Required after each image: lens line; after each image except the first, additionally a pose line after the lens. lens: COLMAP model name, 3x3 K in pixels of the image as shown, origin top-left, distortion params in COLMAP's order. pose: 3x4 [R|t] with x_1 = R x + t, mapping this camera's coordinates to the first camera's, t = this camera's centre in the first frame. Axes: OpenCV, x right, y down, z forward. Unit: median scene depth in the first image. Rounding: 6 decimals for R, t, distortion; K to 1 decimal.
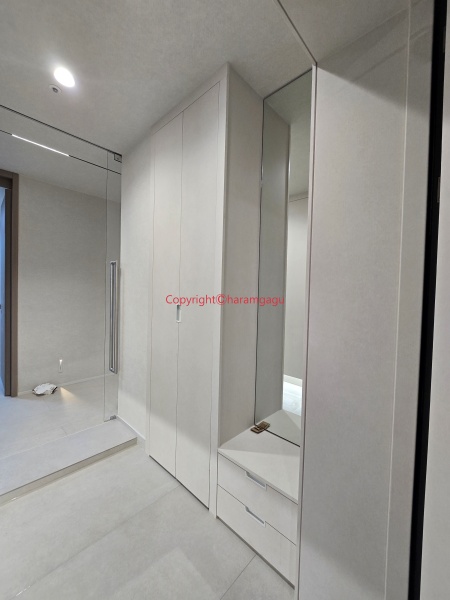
lens RADIAL K [[245.0, 0, 215.7], [0, 245.0, 298.0], [0, 0, 1]] dist [-0.010738, 0.003656]
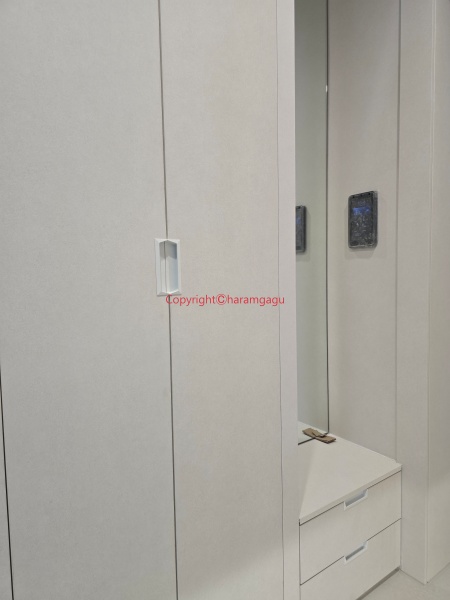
lens RADIAL K [[402.6, 0, 238.9], [0, 402.6, 299.5], [0, 0, 1]] dist [0.052345, -0.044630]
pose [[0.158419, -0.096929, 0.982603, -0.479839], [0.047934, 0.994751, 0.090399, 0.041772], [-0.986208, 0.032779, 0.162234, 0.571064]]
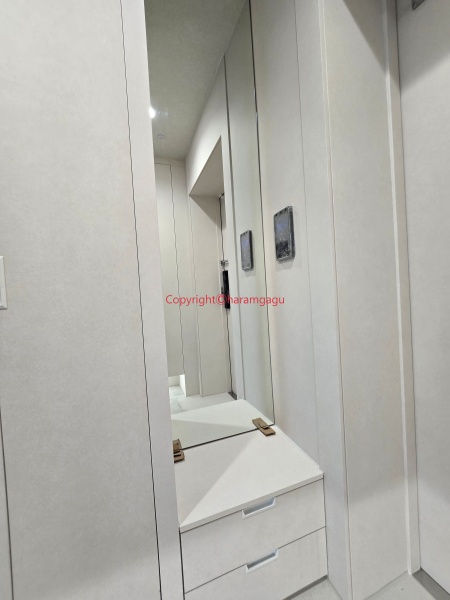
lens RADIAL K [[245.0, 0, 225.9], [0, 245.0, 297.2], [0, 0, 1]] dist [-0.010738, 0.003656]
pose [[0.433857, -0.067146, 0.898476, -0.226518], [0.090905, 0.995393, 0.030493, 0.071094], [-0.896384, 0.068446, 0.437962, 0.382504]]
